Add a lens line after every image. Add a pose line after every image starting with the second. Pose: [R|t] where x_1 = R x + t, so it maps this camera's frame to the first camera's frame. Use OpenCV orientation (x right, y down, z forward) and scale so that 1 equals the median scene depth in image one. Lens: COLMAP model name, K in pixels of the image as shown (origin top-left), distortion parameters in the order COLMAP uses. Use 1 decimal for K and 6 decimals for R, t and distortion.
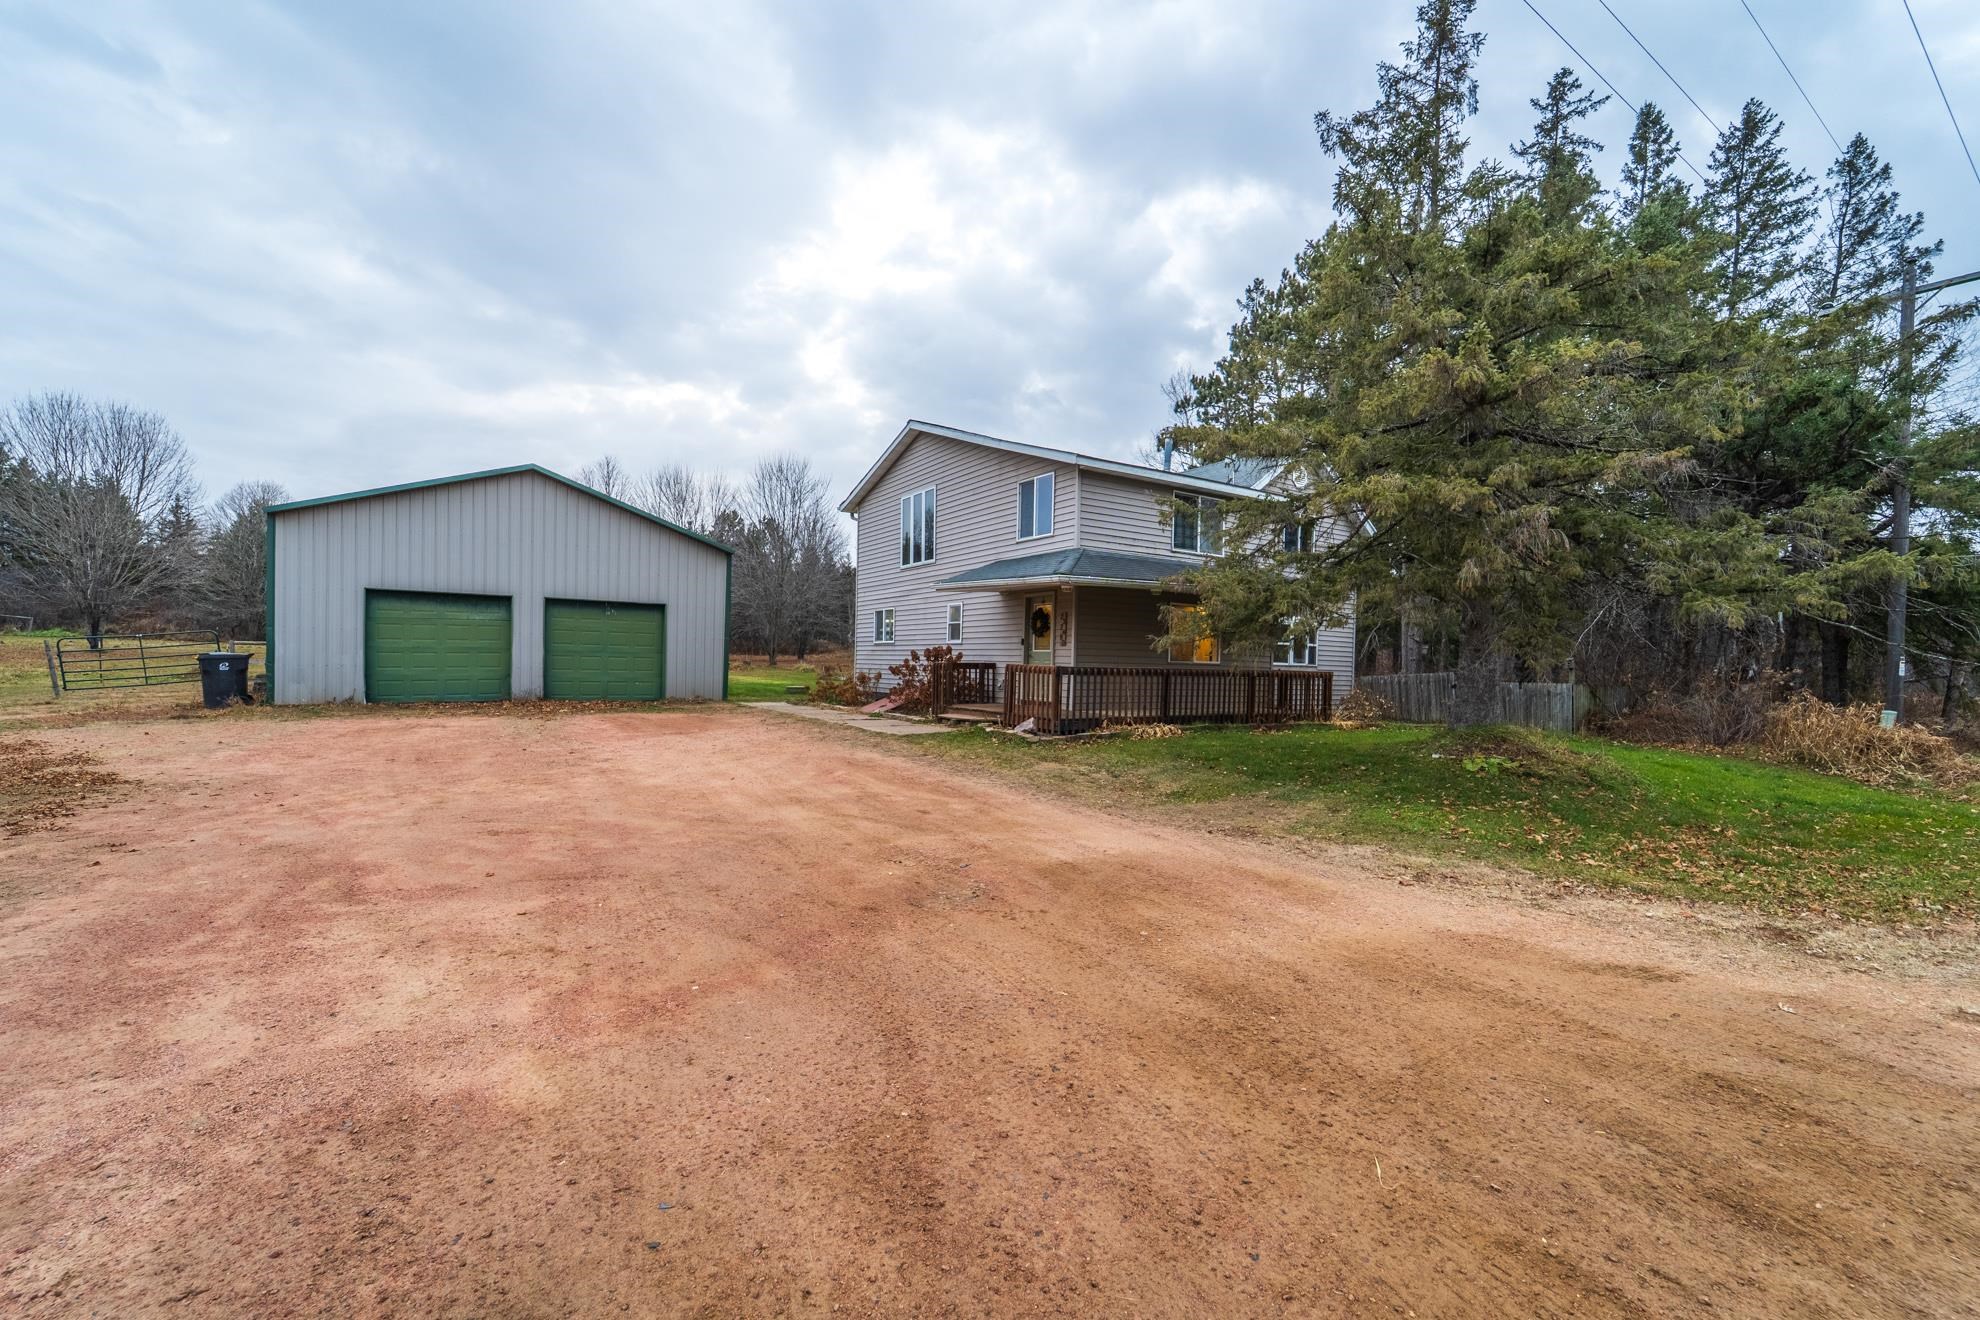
lens RADIAL K [[795.9, 0, 986.7], [0, 795.9, 663.8], [0, 0, 1]] dist [0.003040, 0.000201]
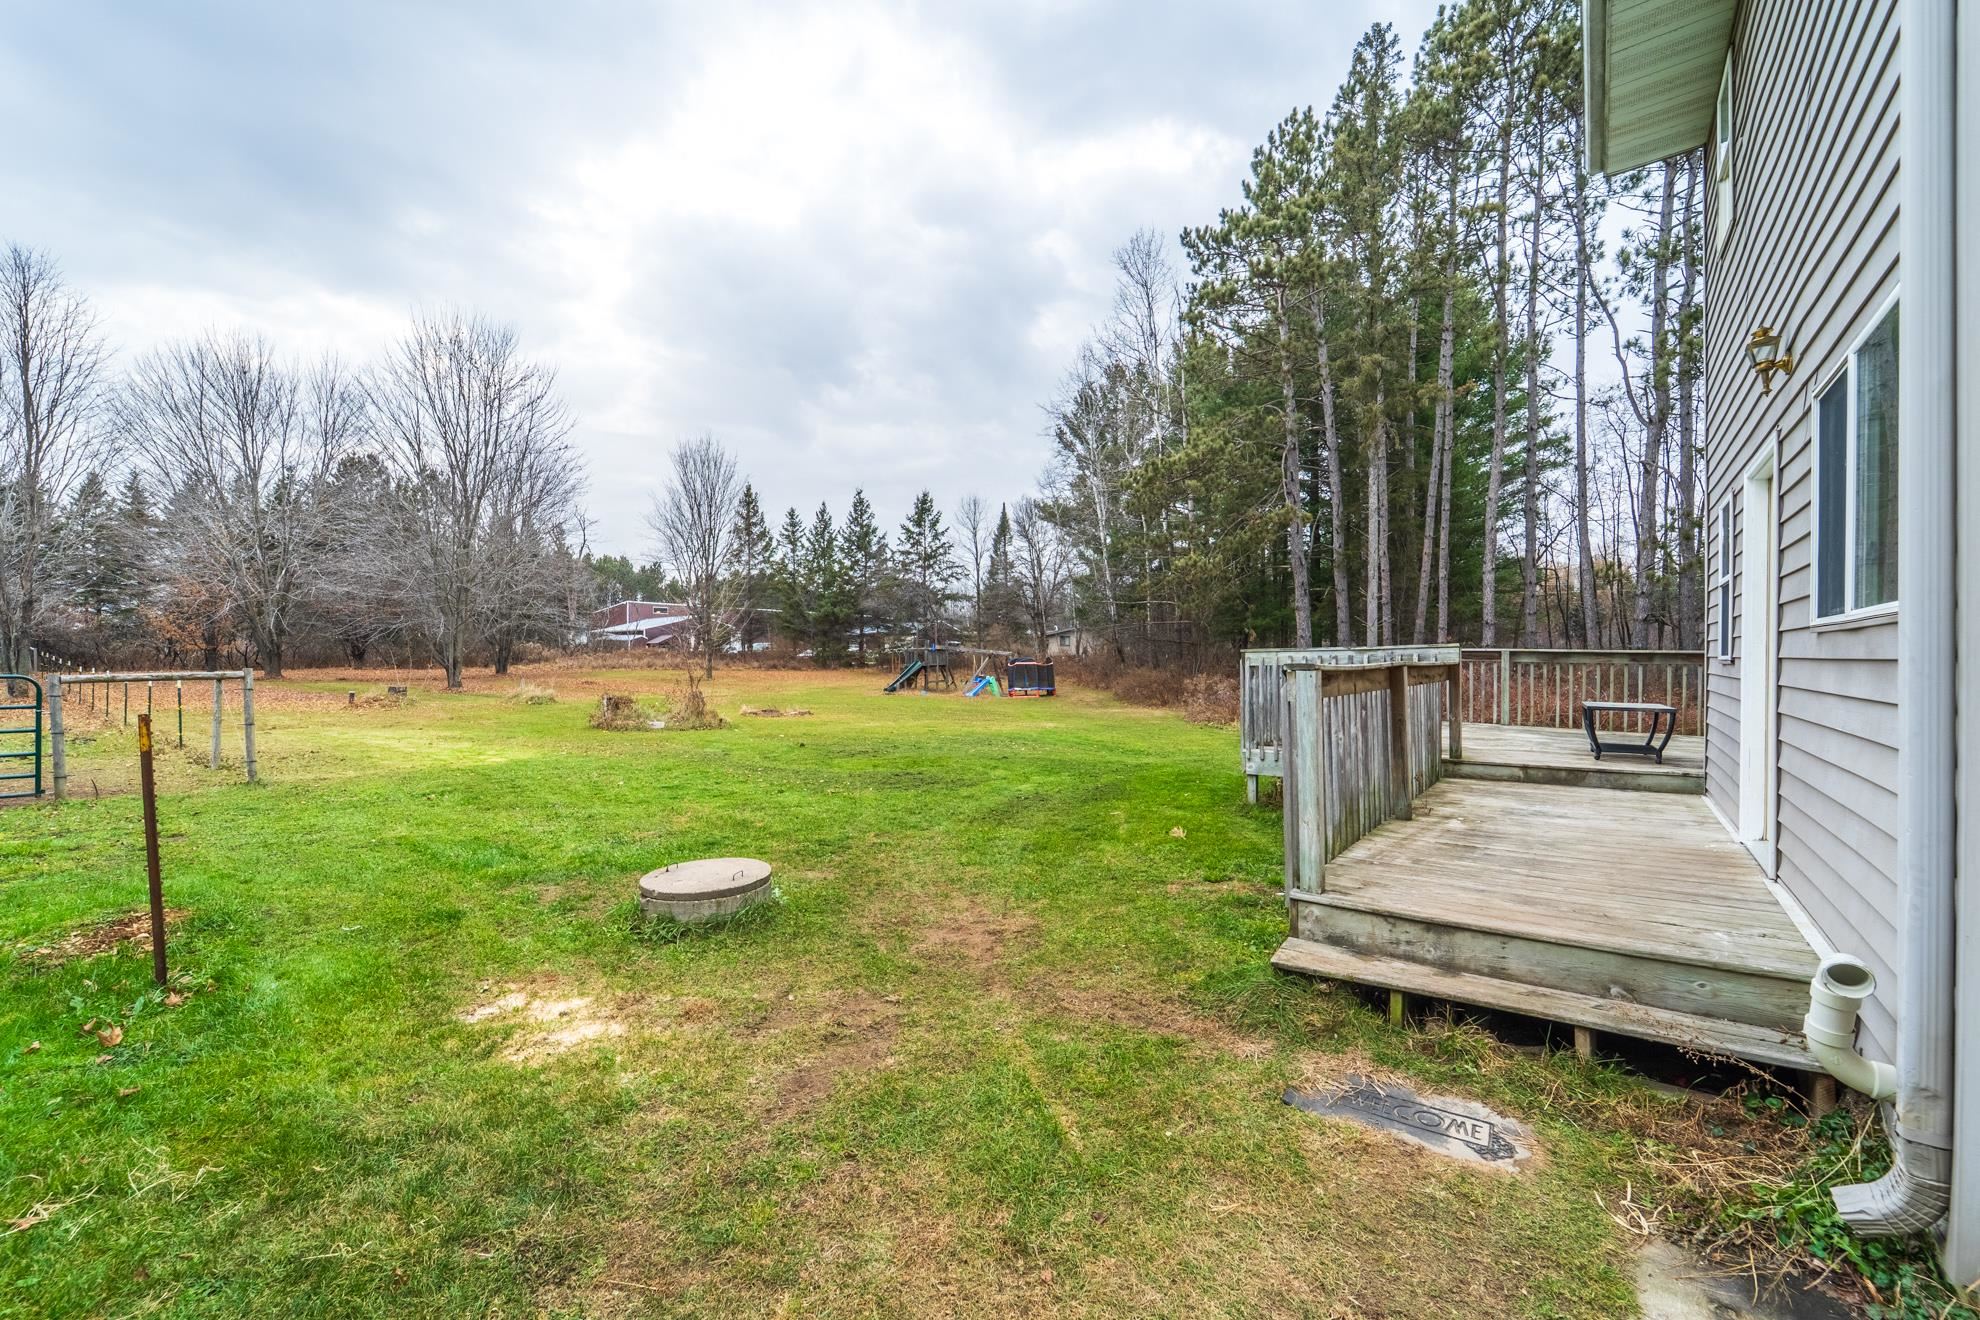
lens RADIAL K [[795.9, 0, 993.2], [0, 795.9, 662.8], [0, 0, 1]] dist [0.003040, 0.000201]
pose [[0.940792, -0.027804, 0.337841, -0.099090], [0.028411, 0.999591, 0.003147, -0.005899], [-0.337790, 0.006638, 0.941198, 0.339662]]
